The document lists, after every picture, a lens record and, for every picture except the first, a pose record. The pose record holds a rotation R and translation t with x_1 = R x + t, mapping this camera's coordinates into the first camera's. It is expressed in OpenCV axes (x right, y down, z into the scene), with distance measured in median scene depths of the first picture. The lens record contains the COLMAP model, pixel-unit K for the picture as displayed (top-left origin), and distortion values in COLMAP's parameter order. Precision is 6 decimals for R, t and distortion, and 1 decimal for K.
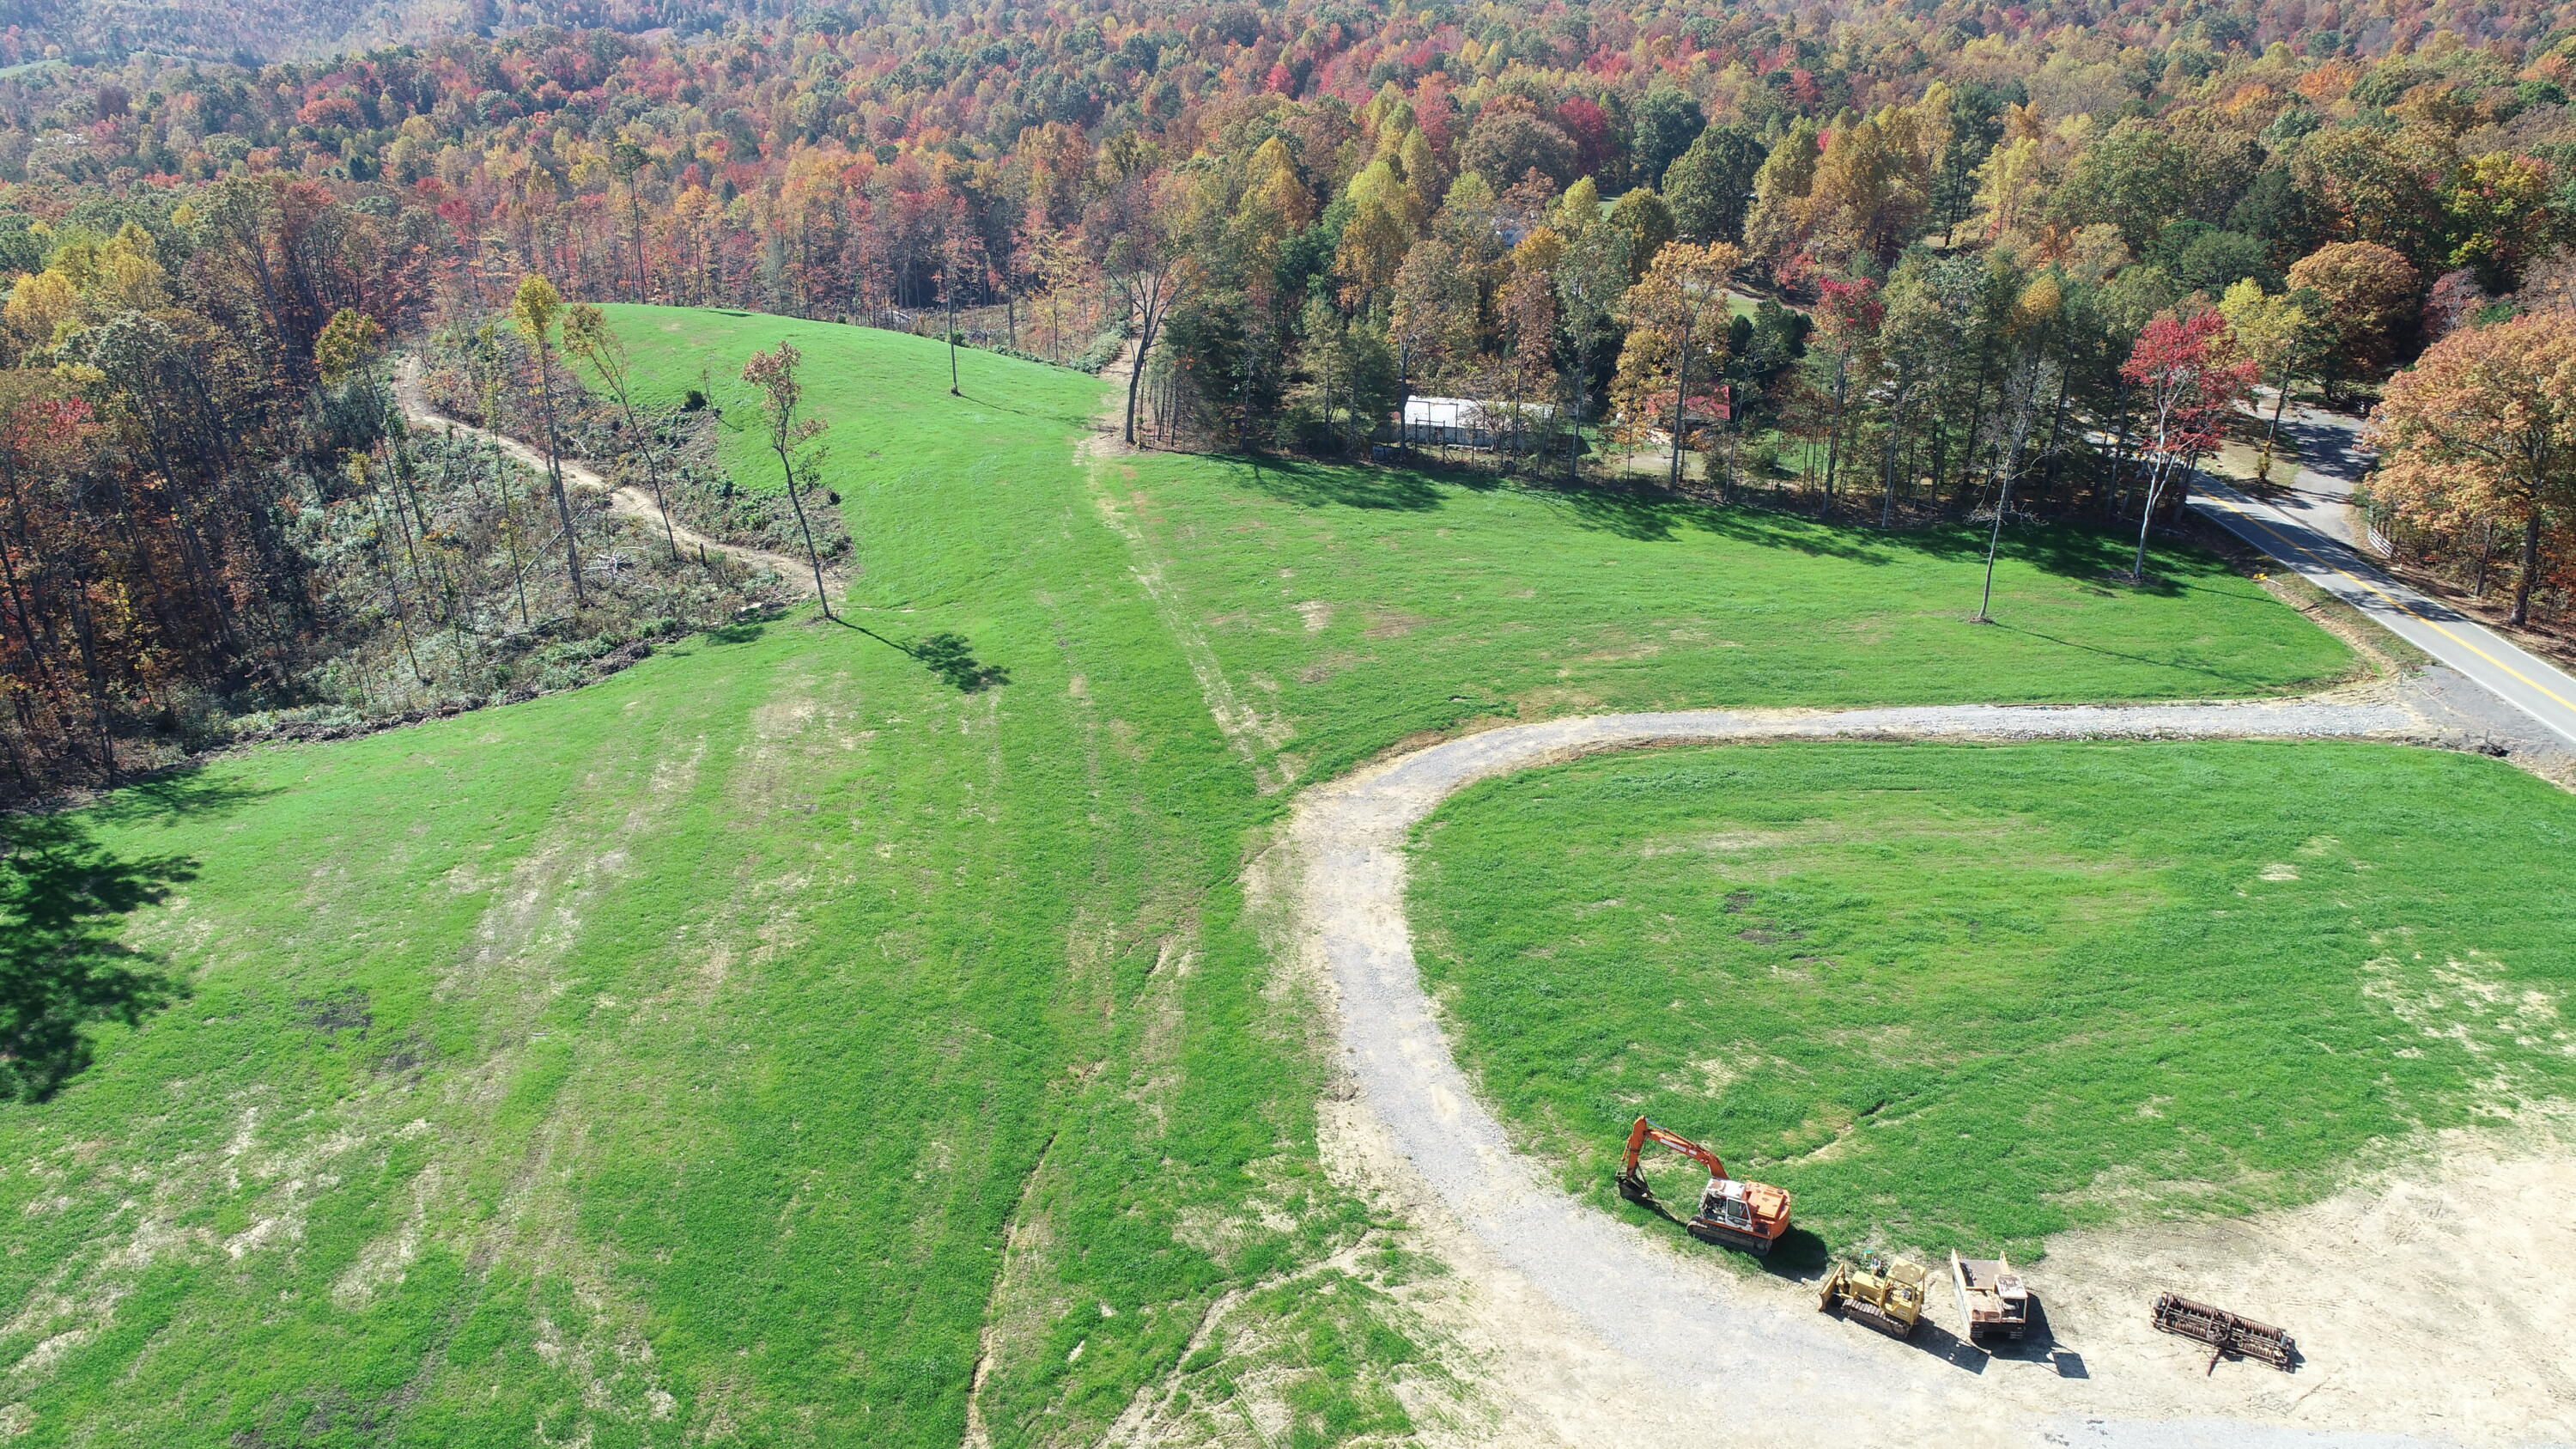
lens RADIAL K [[1739.0, 0, 1281.0], [0, 1739.0, 724.1], [0, 0, 1]] dist [0.007124, -0.007861]
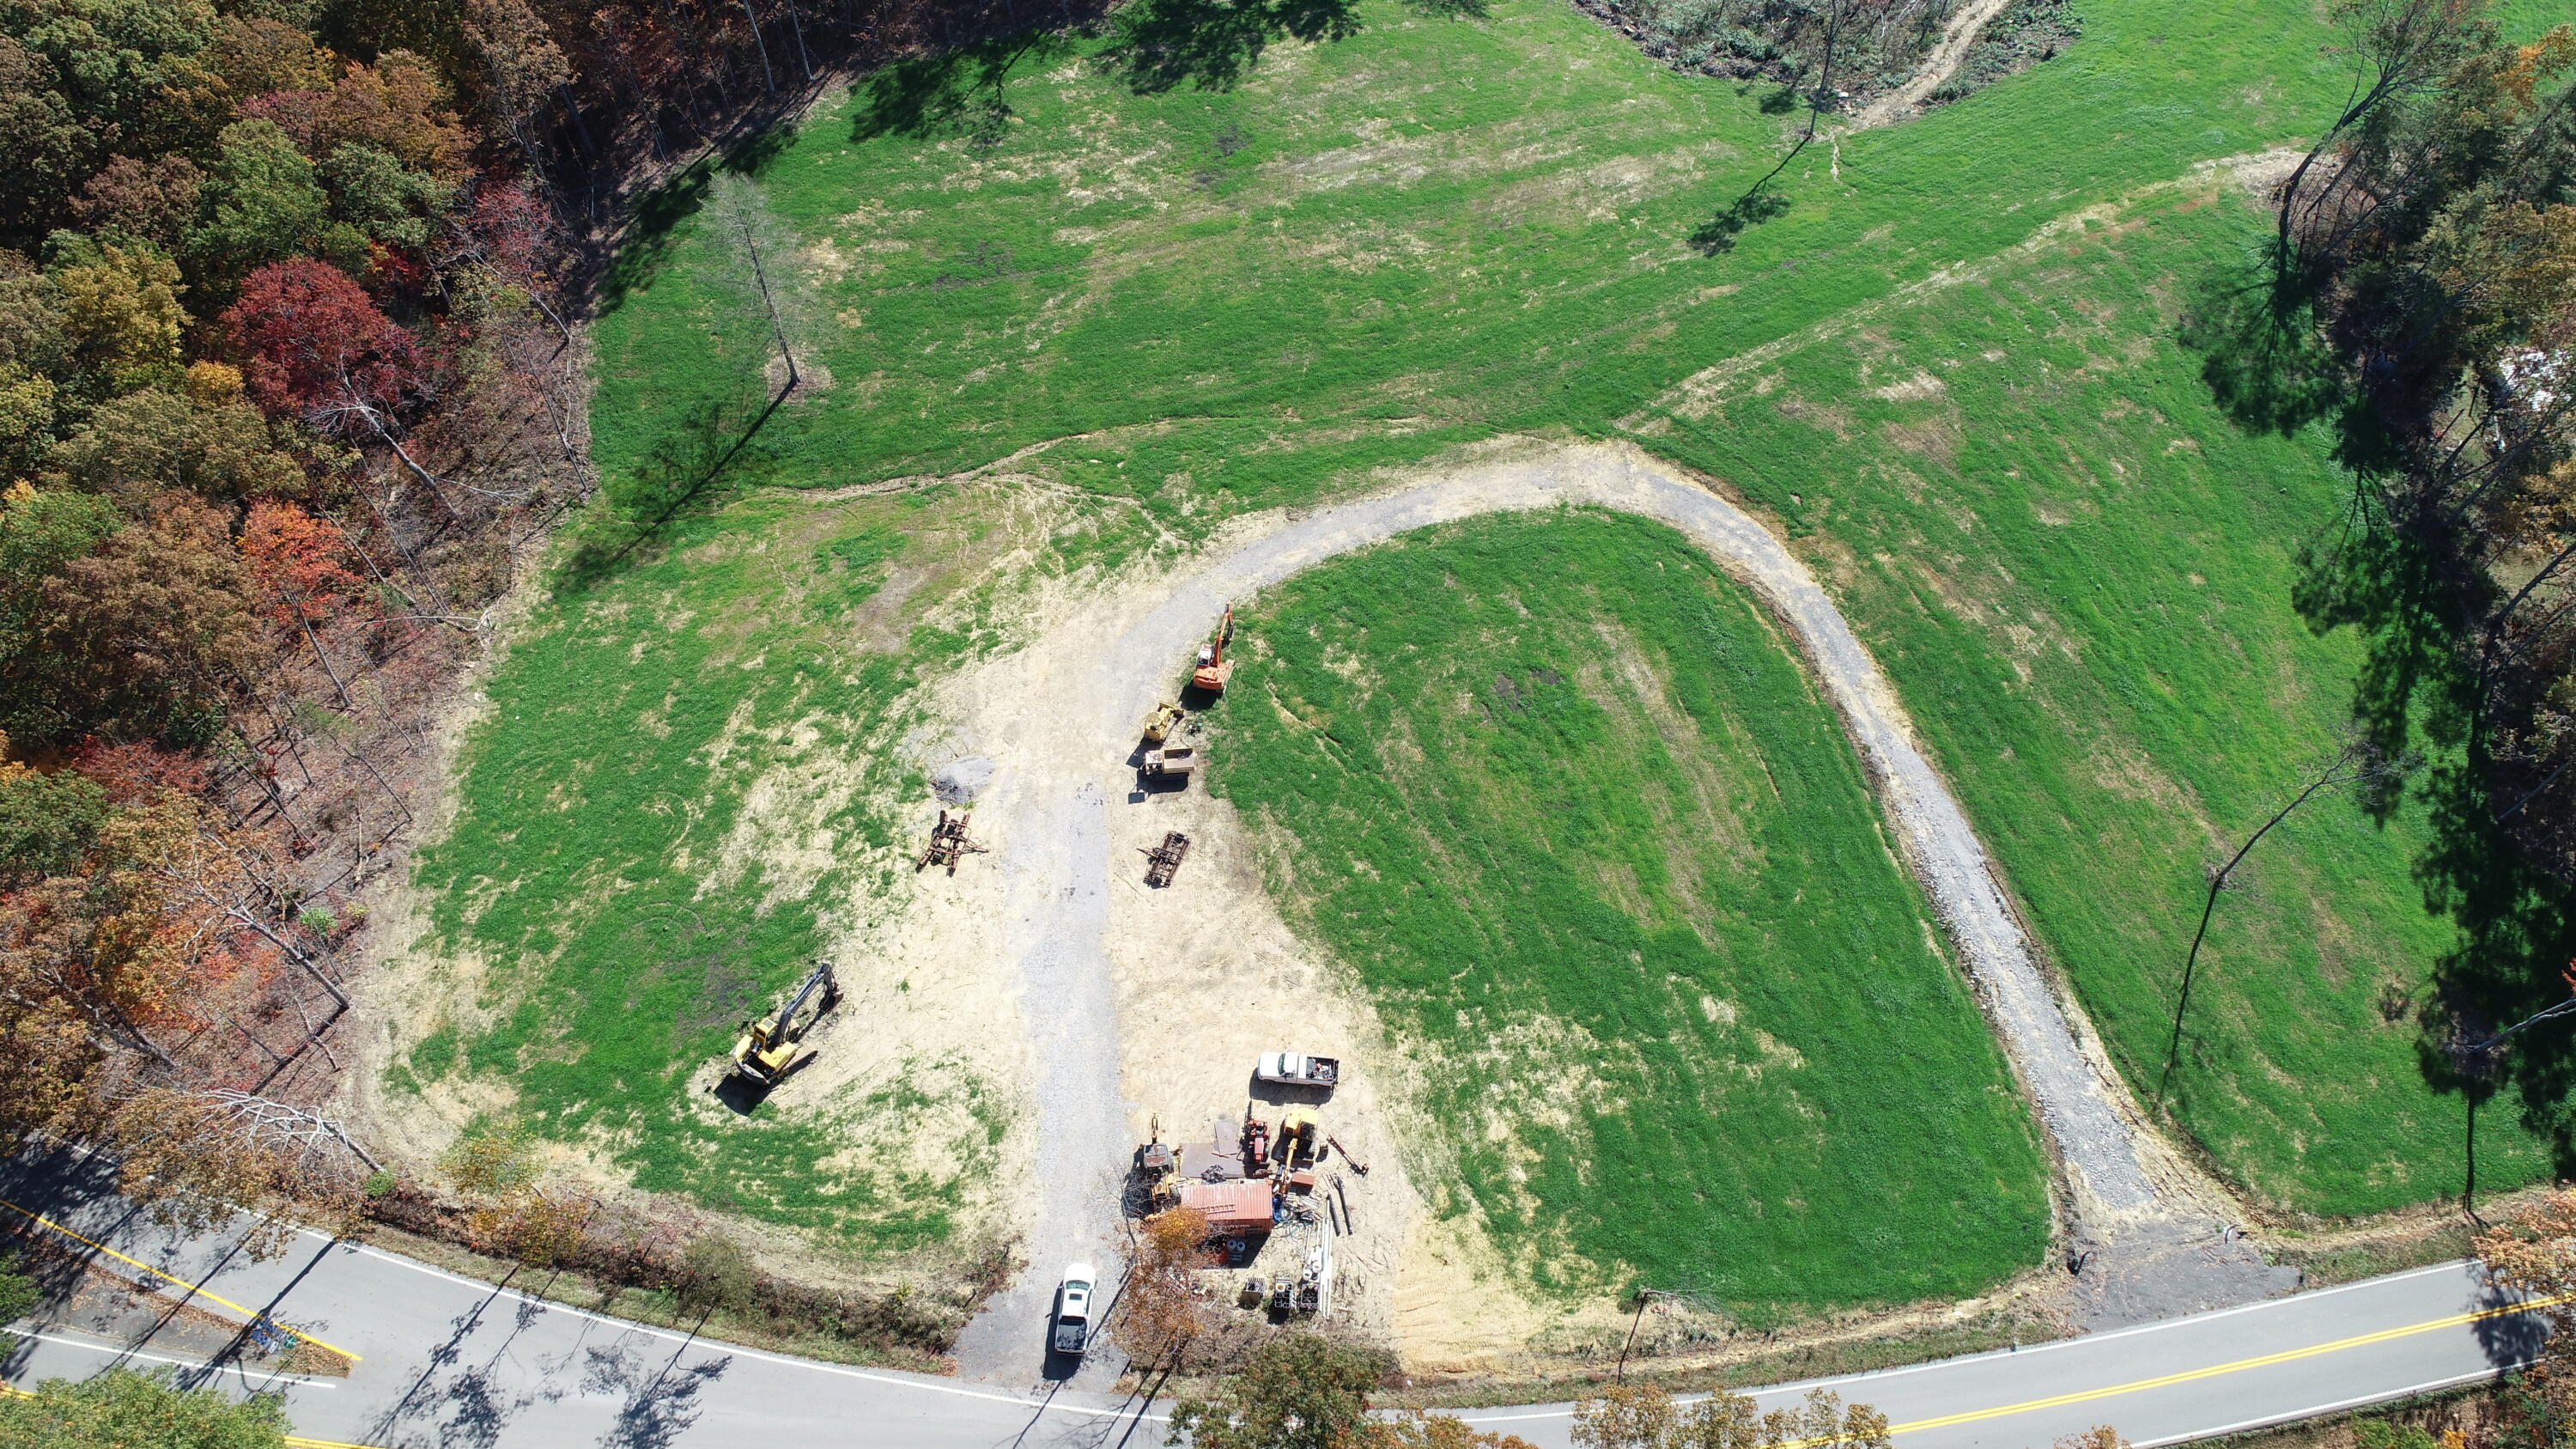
lens RADIAL K [[1739.0, 0, 1281.0], [0, 1739.0, 724.1], [0, 0, 1]] dist [0.007124, -0.007861]
pose [[0.232270, 0.802061, -0.550226, 0.730570], [-0.412149, 0.593560, 0.691245, -0.551707], [0.881013, 0.066220, 0.468435, 0.086381]]
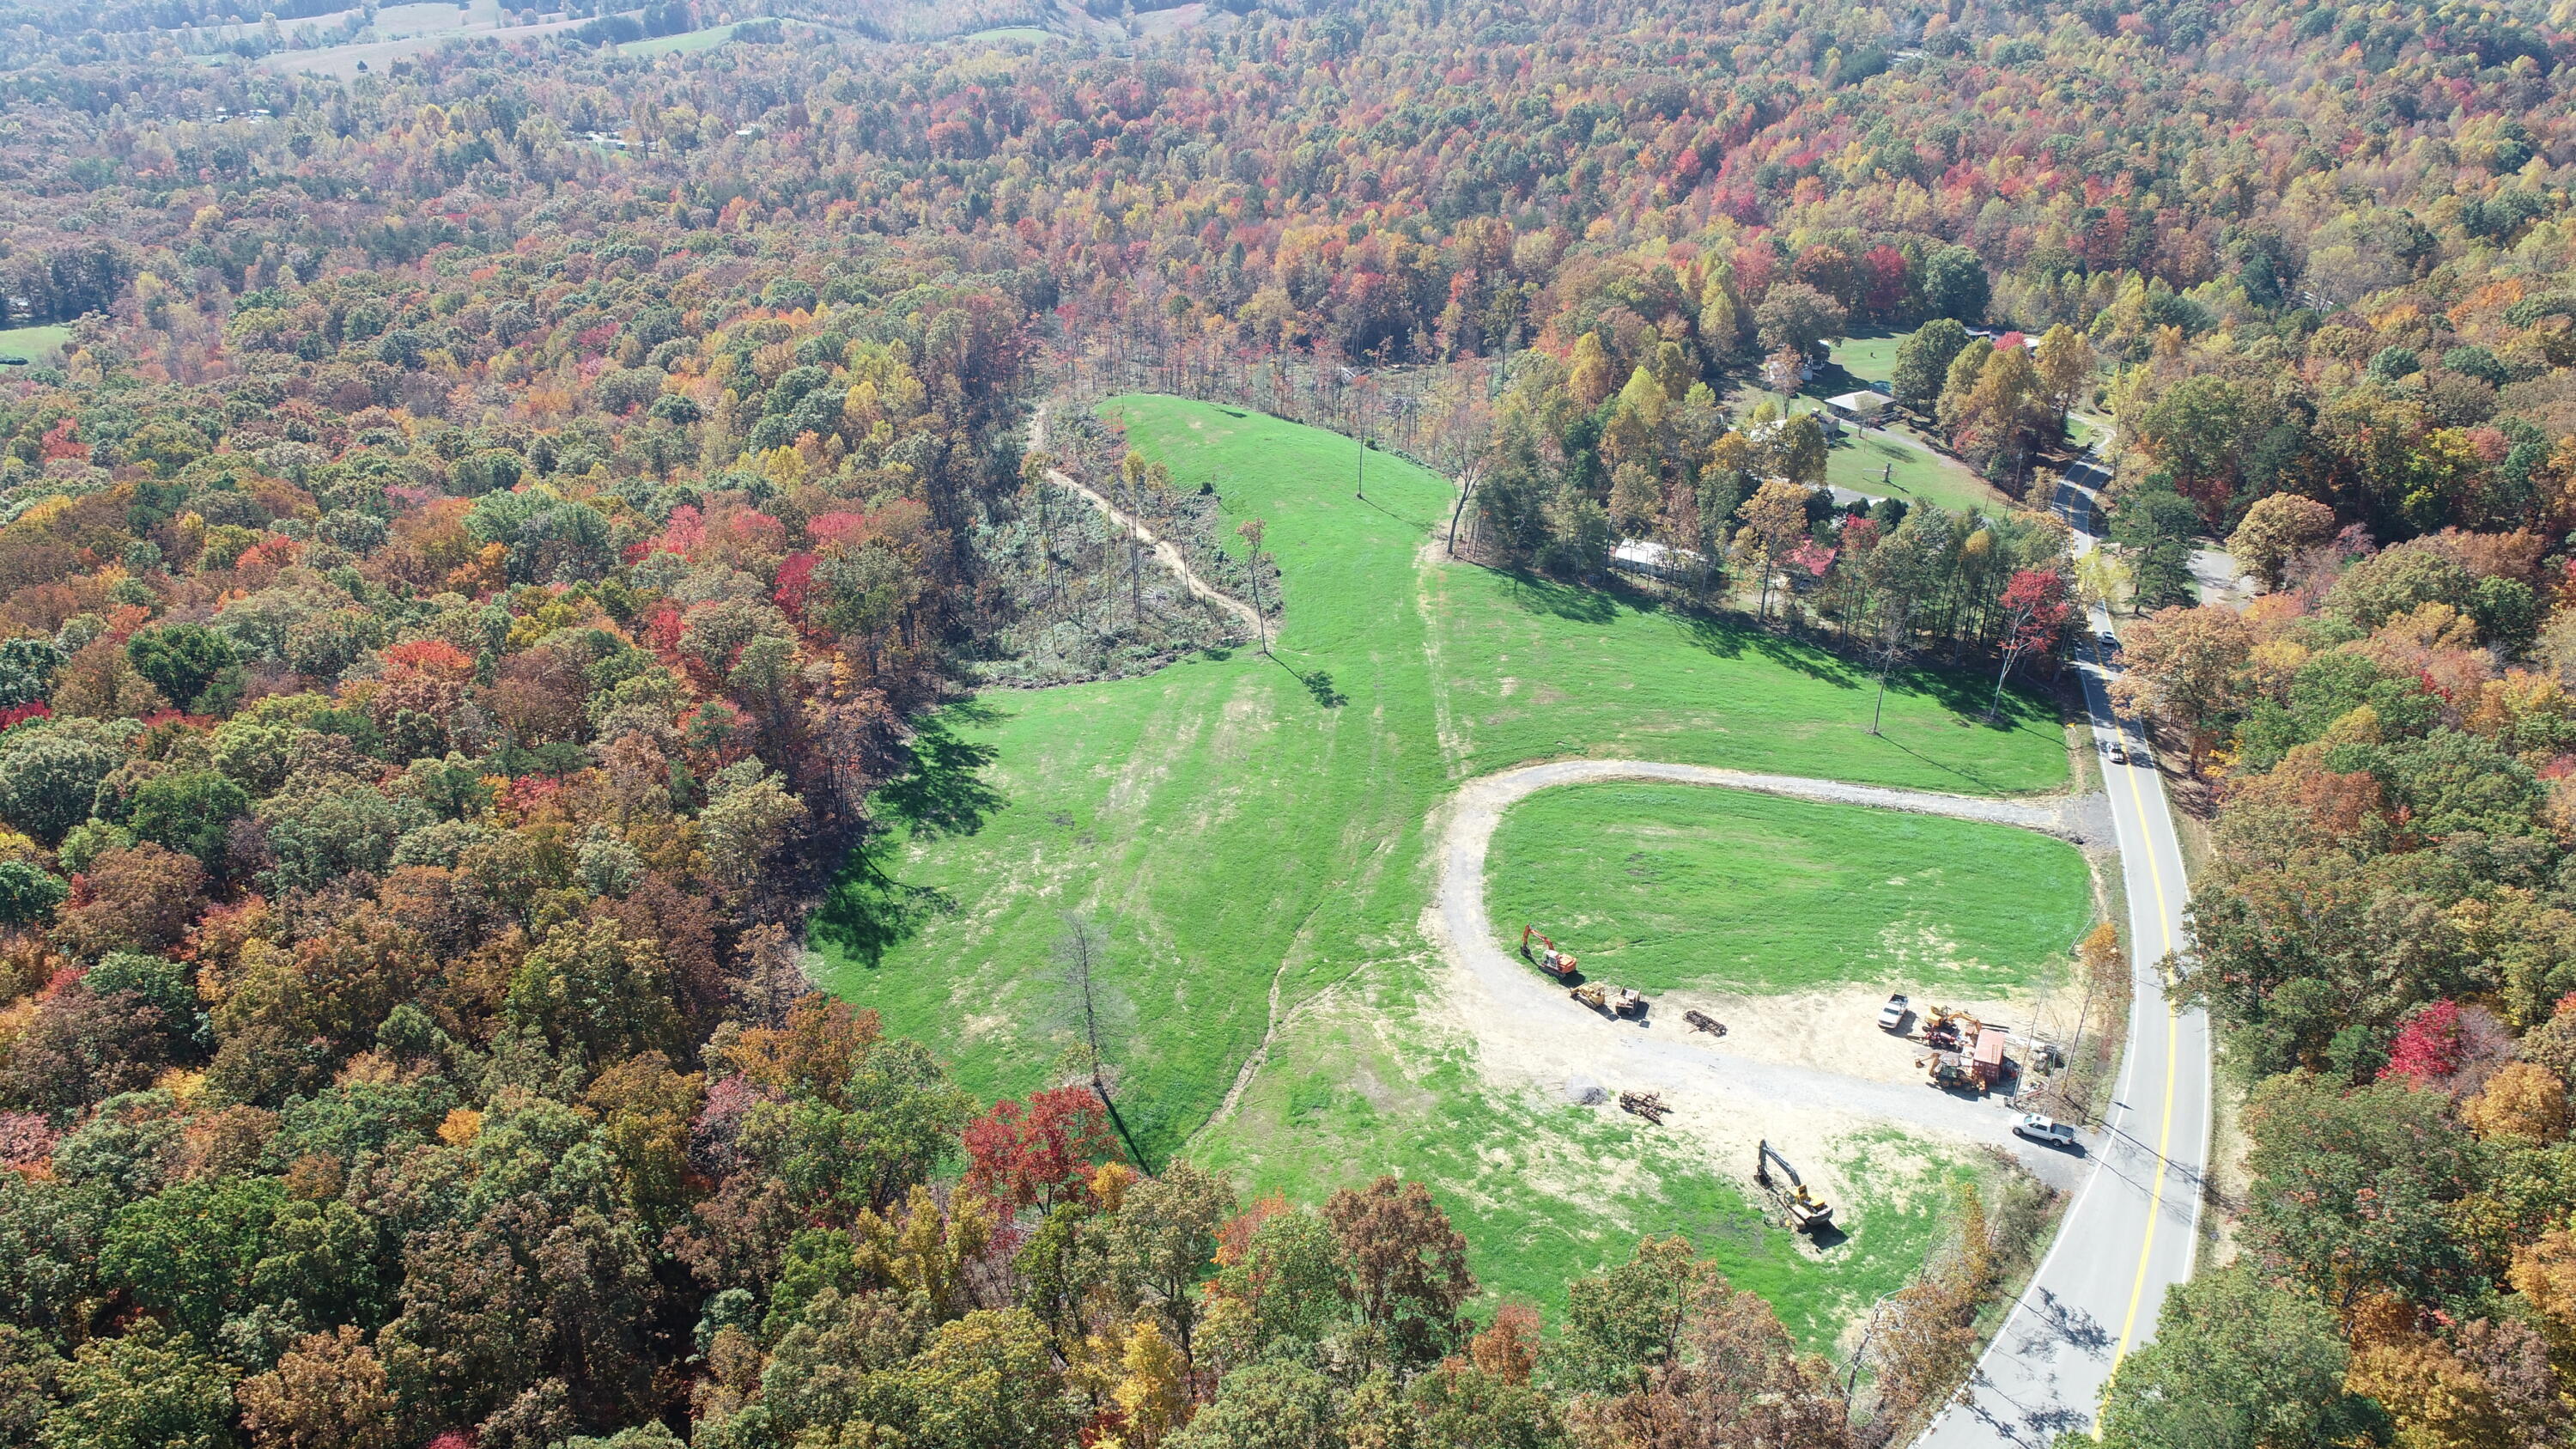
lens RADIAL K [[1739.0, 0, 1281.0], [0, 1739.0, 724.1], [0, 0, 1]] dist [0.007124, -0.007861]
pose [[0.963057, 0.126362, -0.237809, 0.233249], [-0.114543, 0.991423, 0.062936, -0.110155], [0.243722, -0.033371, 0.969271, -0.899353]]
